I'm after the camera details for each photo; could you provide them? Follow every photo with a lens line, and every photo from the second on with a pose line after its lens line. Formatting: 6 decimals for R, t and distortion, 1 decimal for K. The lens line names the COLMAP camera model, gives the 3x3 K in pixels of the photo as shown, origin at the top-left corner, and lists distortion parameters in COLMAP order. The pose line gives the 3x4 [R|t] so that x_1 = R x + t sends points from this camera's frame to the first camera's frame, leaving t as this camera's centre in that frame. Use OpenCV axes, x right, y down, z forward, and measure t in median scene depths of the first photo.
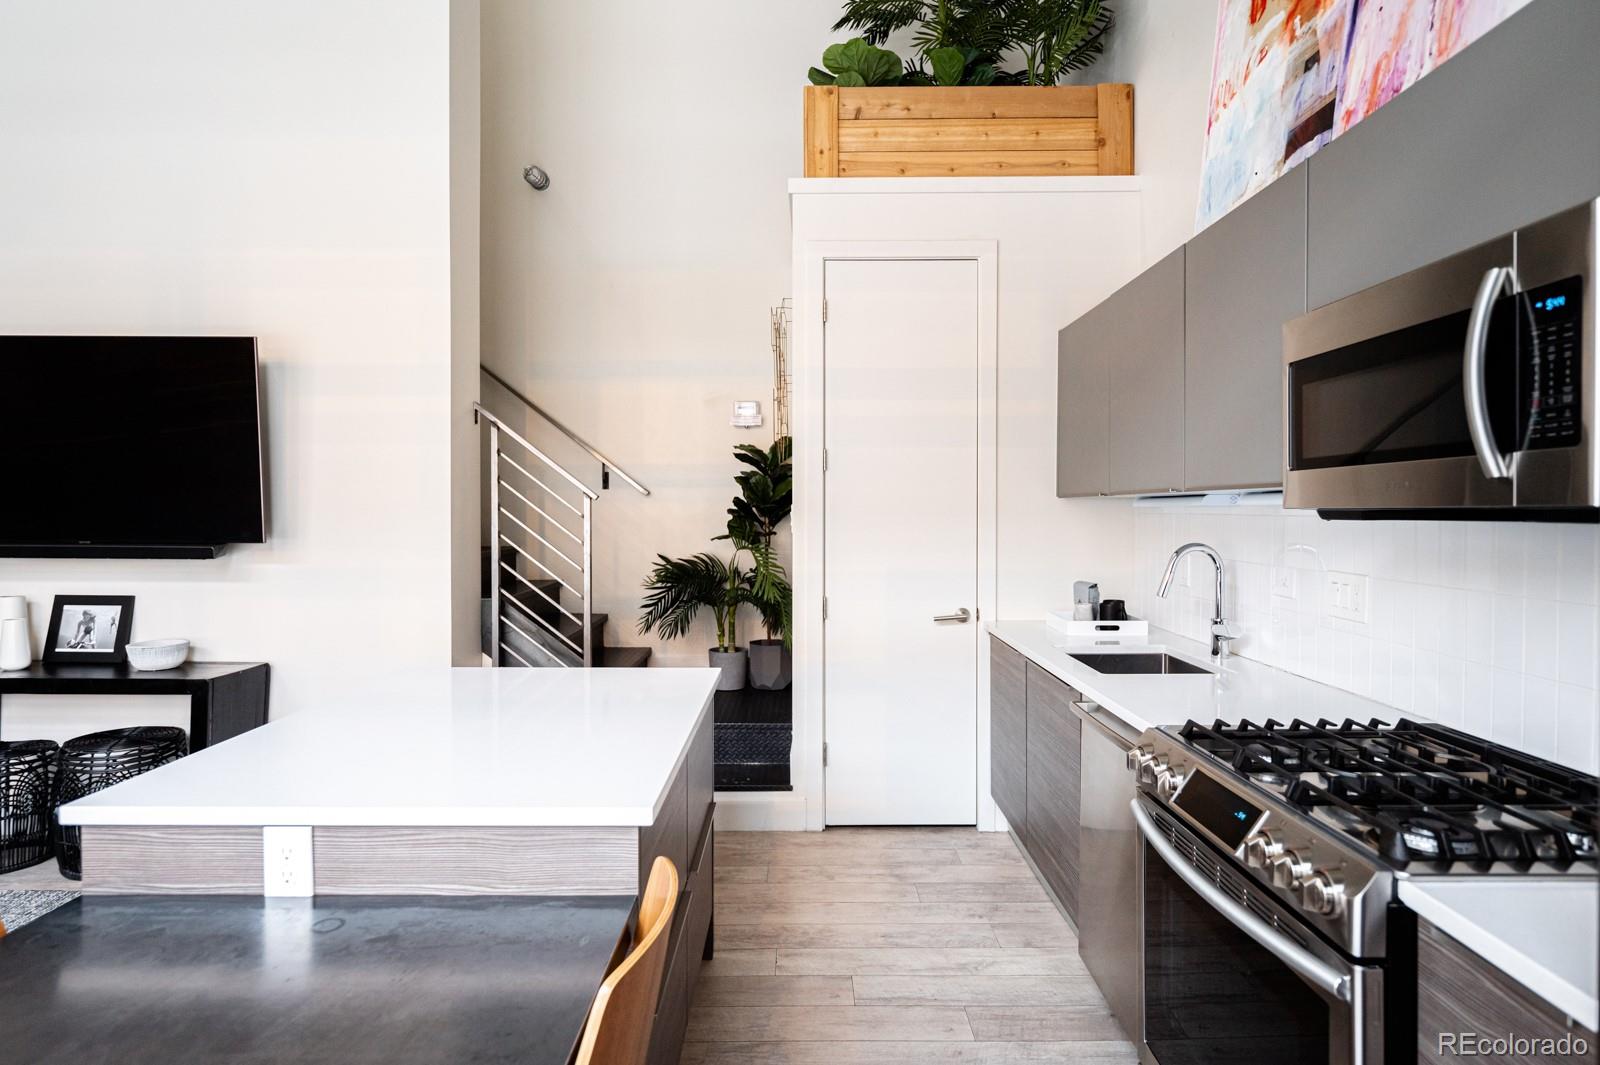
lens RADIAL K [[871.2, 0, 800.0], [0, 871.2, 532.5], [0, 0, 1]] dist [0.001812, 0.001174]
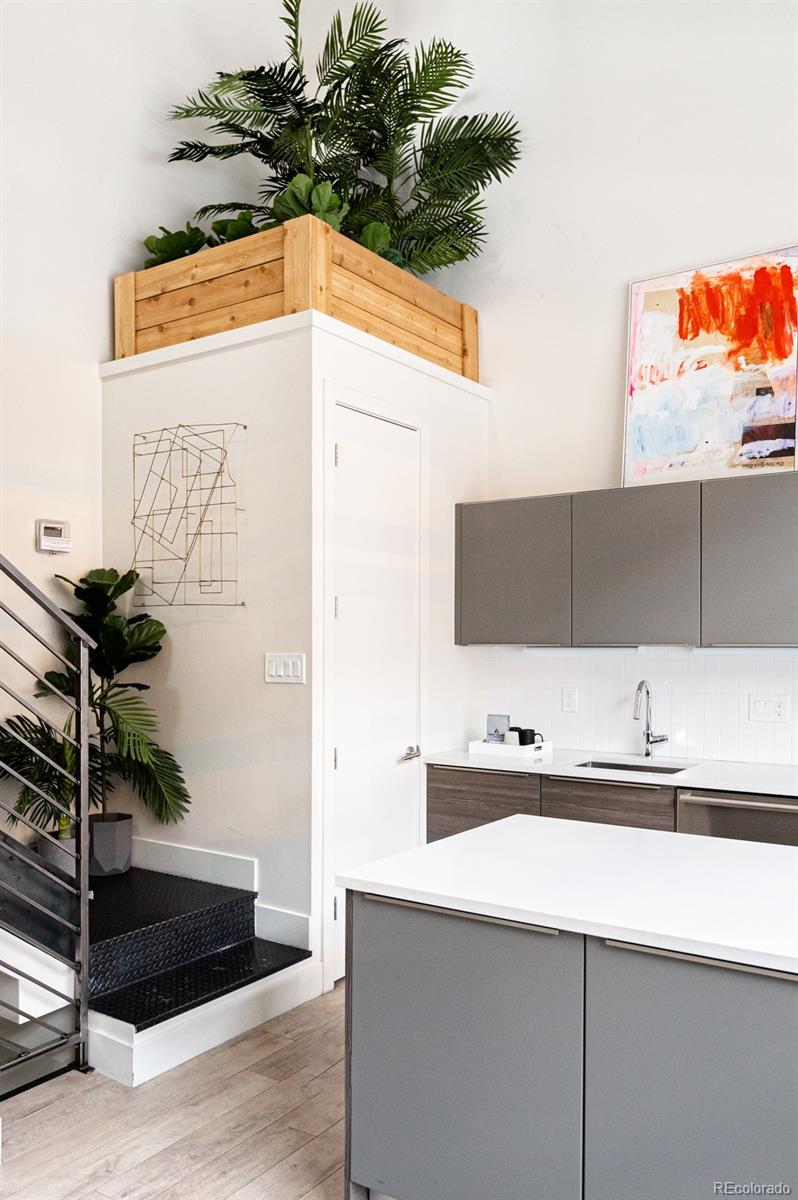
lens RADIAL K [[931.1, 0, 397.7], [0, 931.1, 658.1], [0, 0, 1]] dist [-0.004449, -0.004164]
pose [[0.564729, -0.017220, 0.825096, -0.785553], [0.019126, 0.999787, 0.007775, -0.032933], [-0.825054, 0.011389, 0.564938, 0.350430]]
